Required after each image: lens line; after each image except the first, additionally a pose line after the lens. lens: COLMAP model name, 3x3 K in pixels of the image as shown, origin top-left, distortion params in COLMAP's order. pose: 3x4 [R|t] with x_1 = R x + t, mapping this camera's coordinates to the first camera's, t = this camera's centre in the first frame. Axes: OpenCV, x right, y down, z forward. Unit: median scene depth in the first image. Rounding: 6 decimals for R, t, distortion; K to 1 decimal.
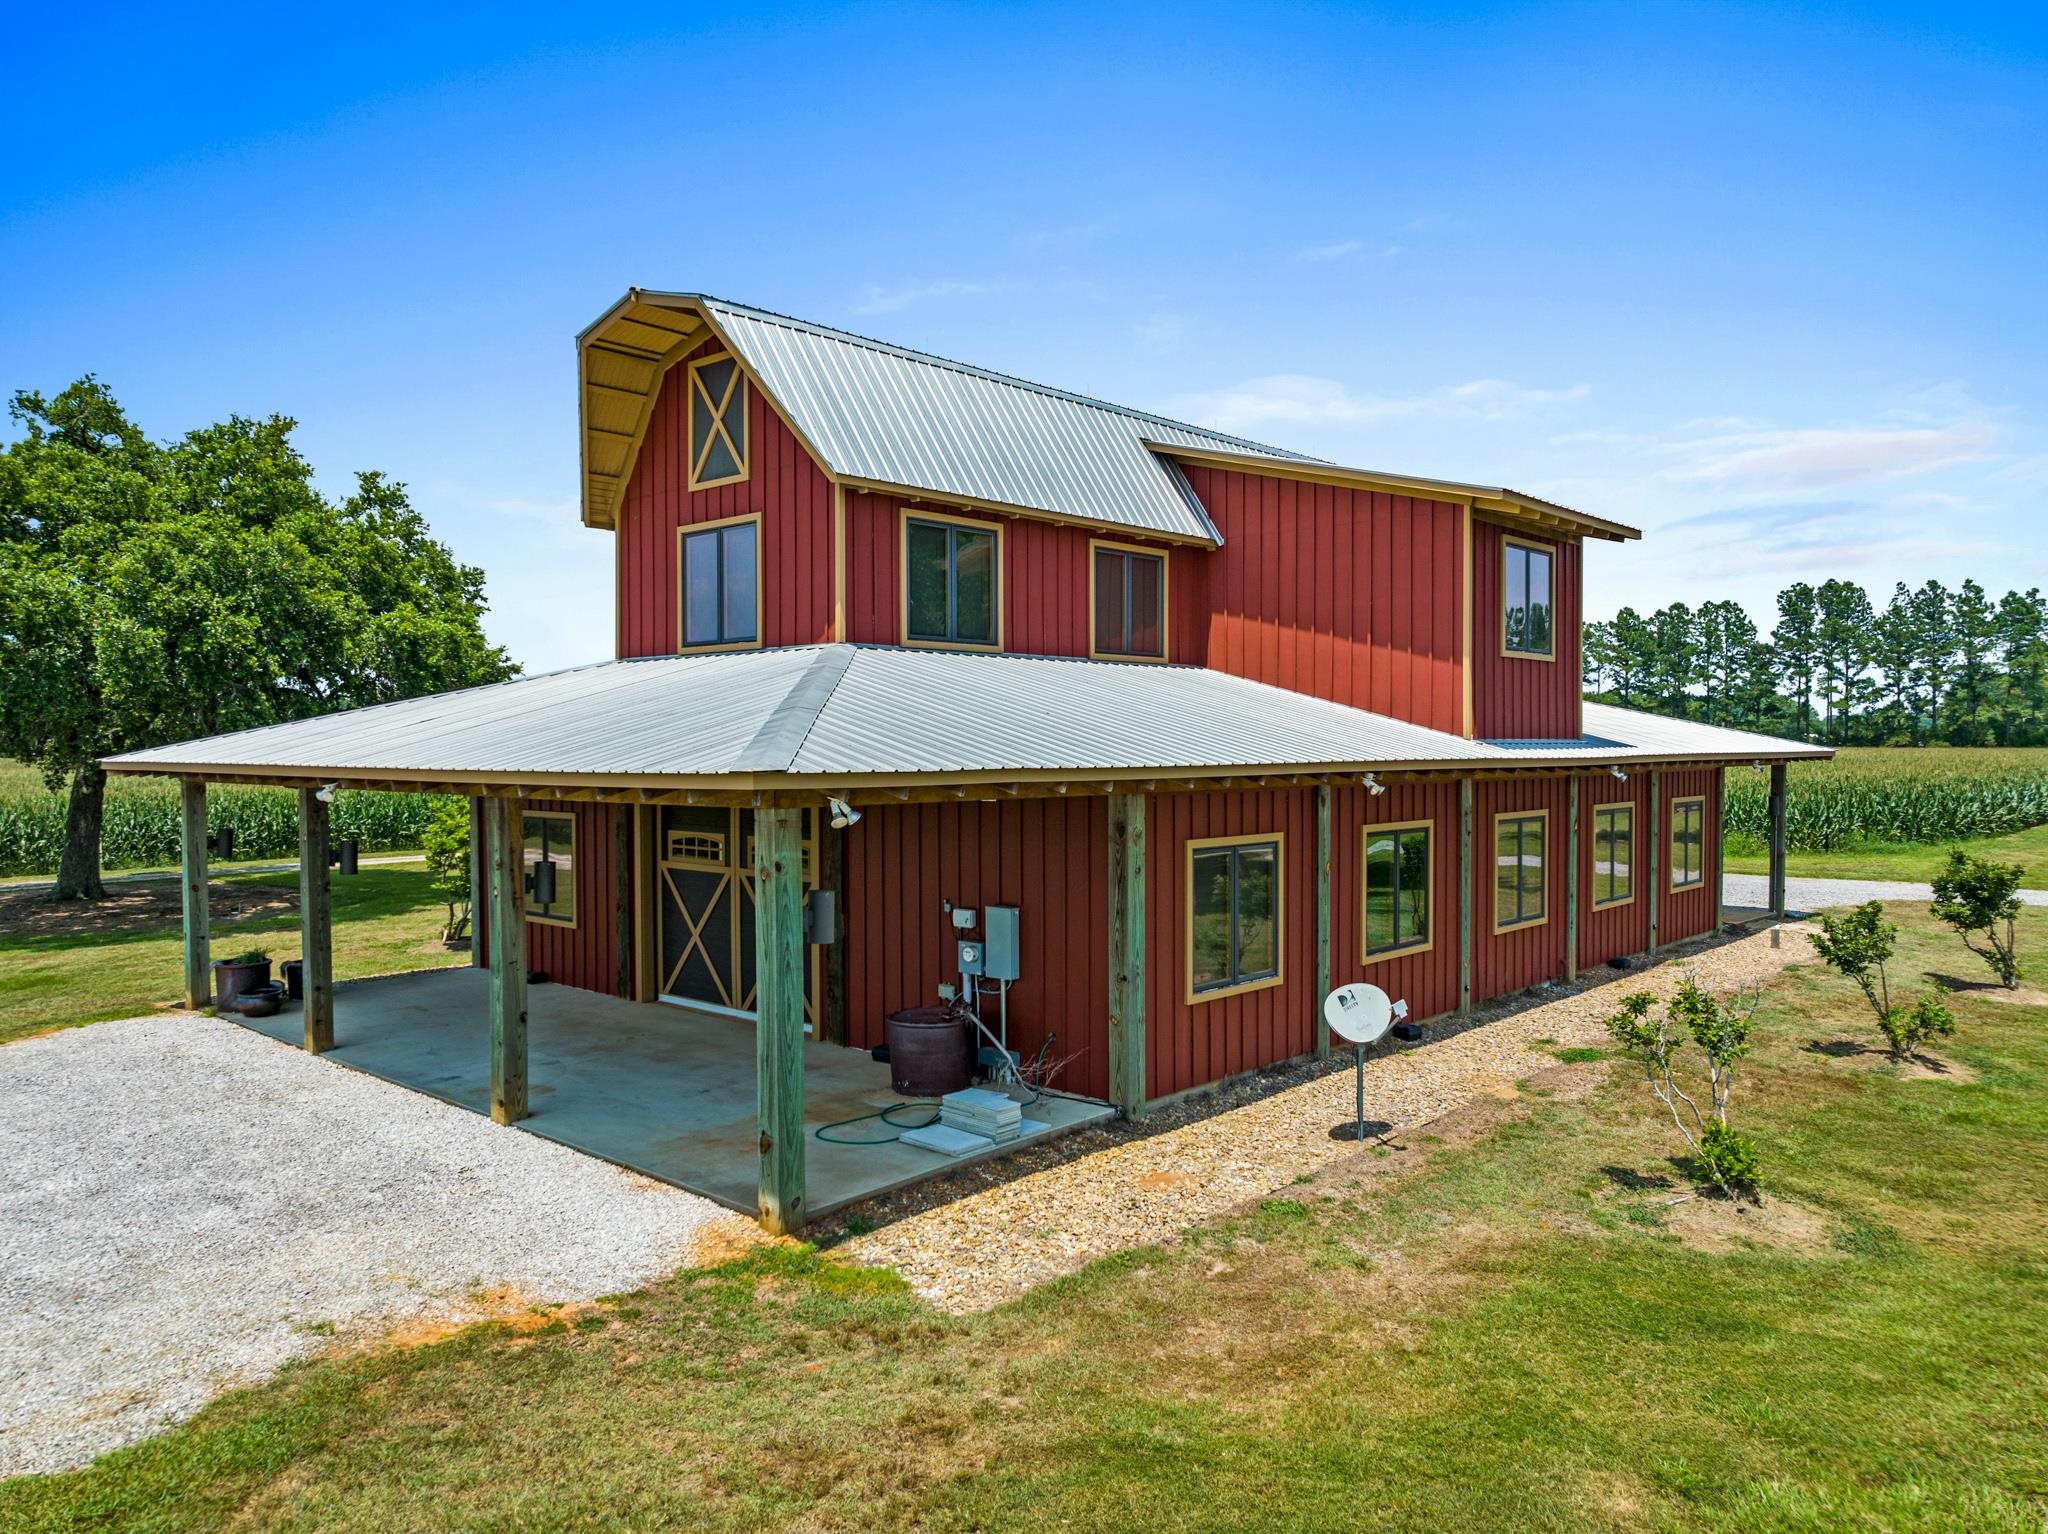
lens RADIAL K [[1437.1, 0, 1095.7], [0, 1437.1, 786.3], [0, 0, 1]] dist [-0.046971, 0.021118]
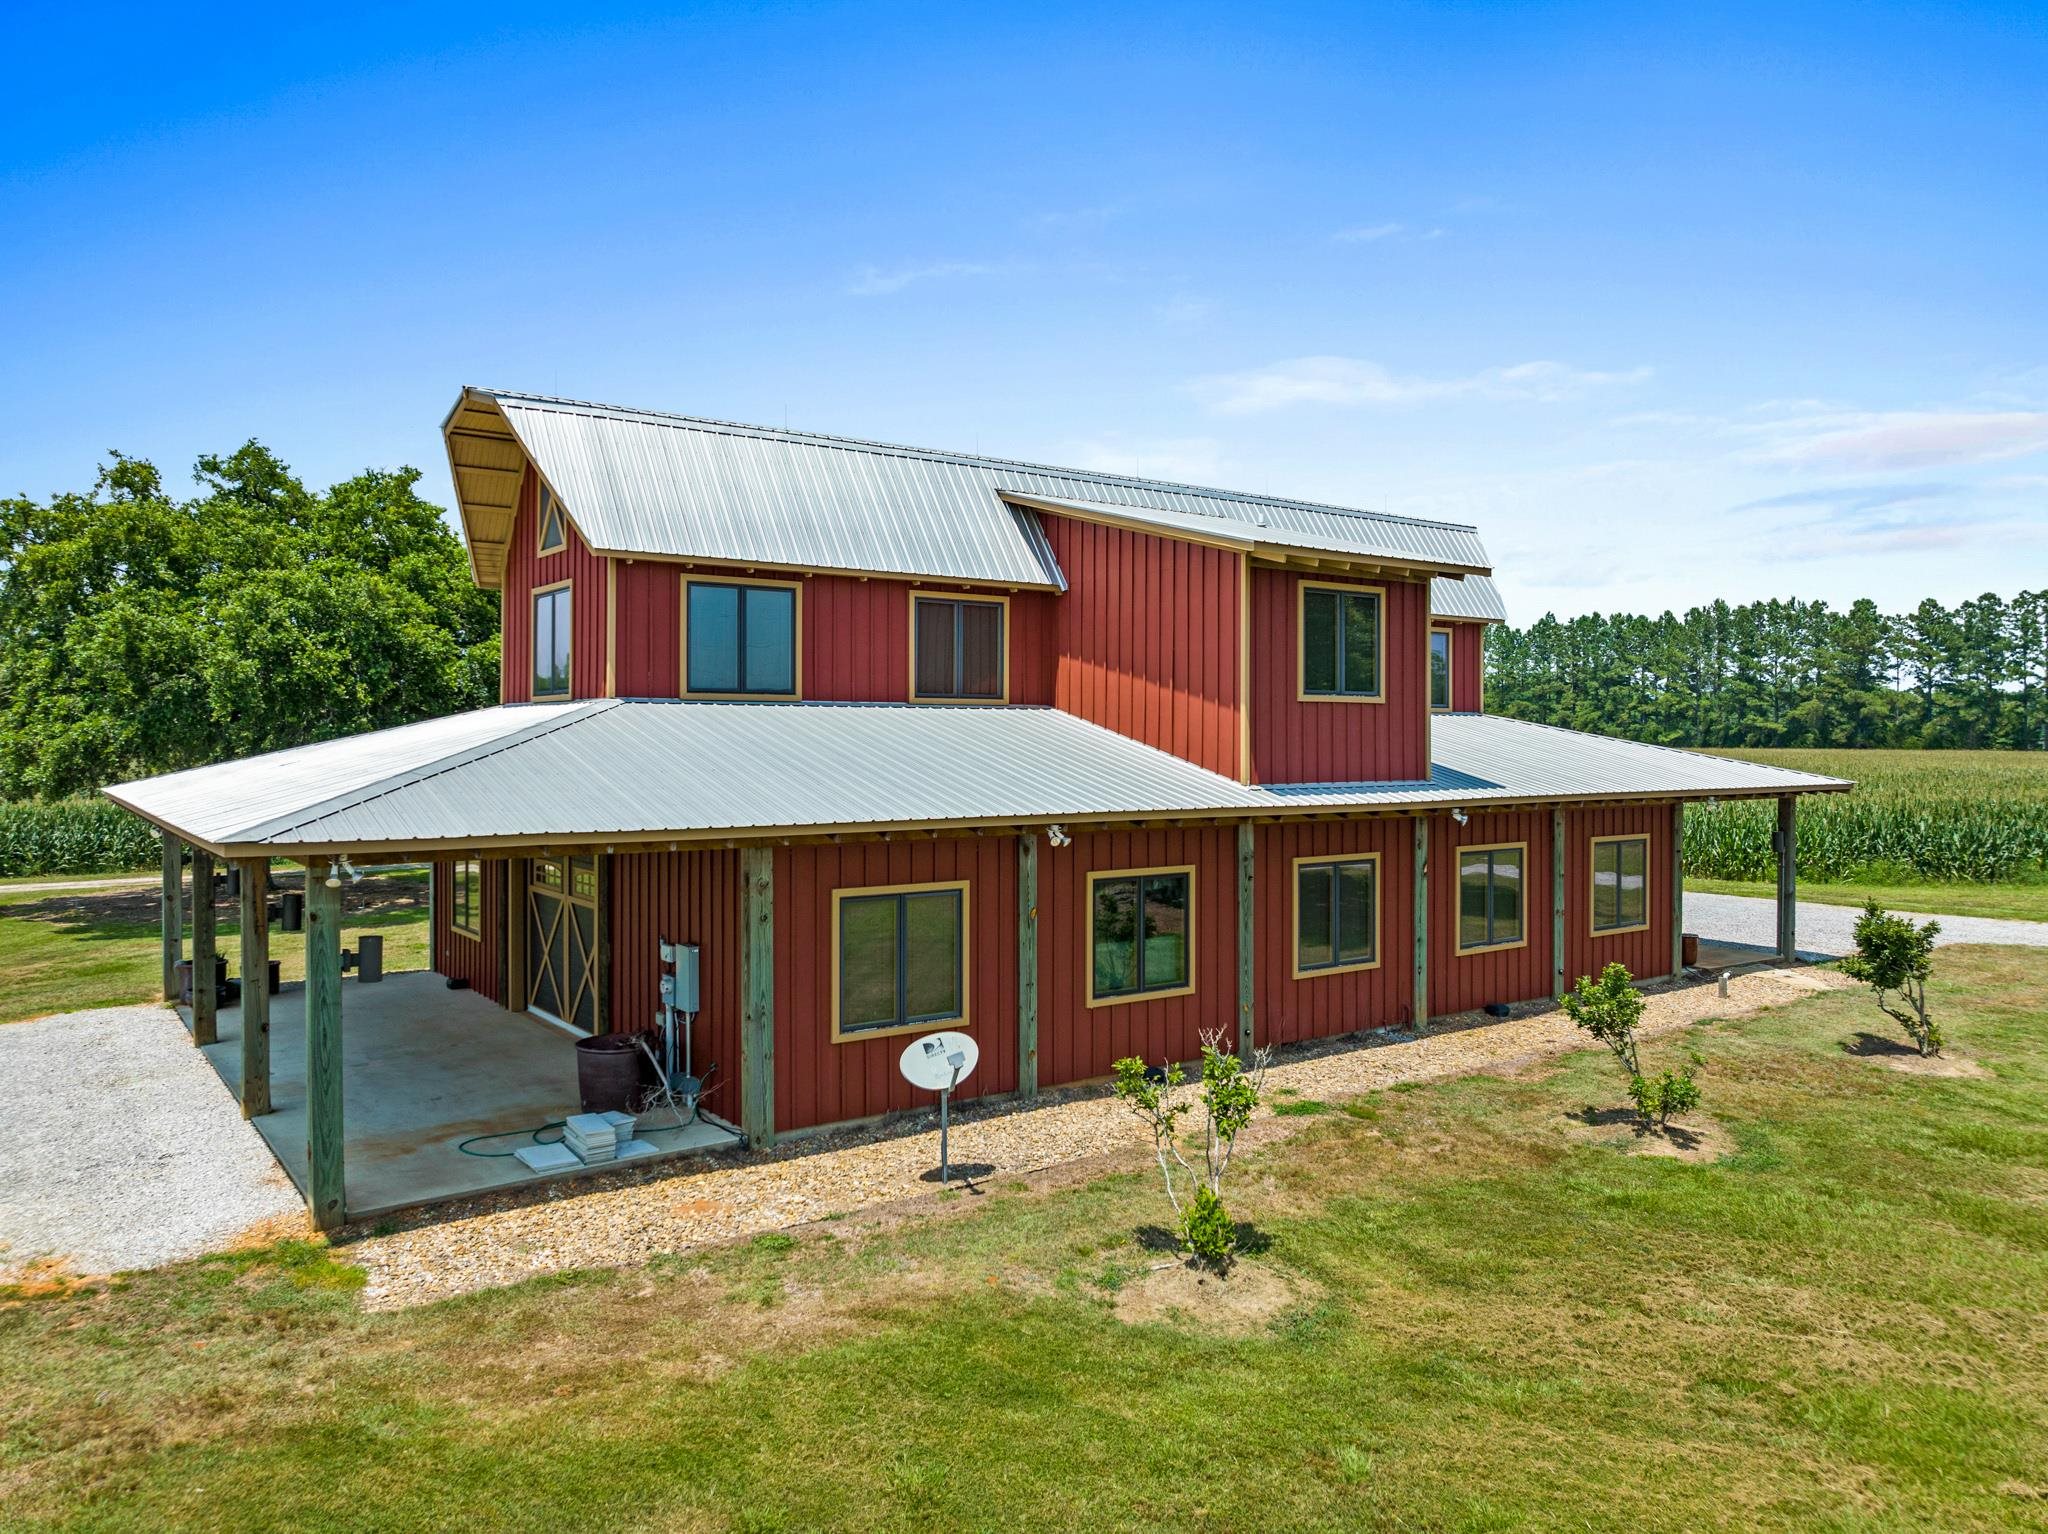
lens RADIAL K [[1437.1, 0, 1042.5], [0, 1437.1, 739.4], [0, 0, 1]] dist [-0.046971, 0.021118]
pose [[0.980804, 0.004827, -0.194938, 0.366334], [-0.011315, 0.999418, -0.032183, -0.035936], [0.194669, 0.033771, 0.980287, -0.021291]]
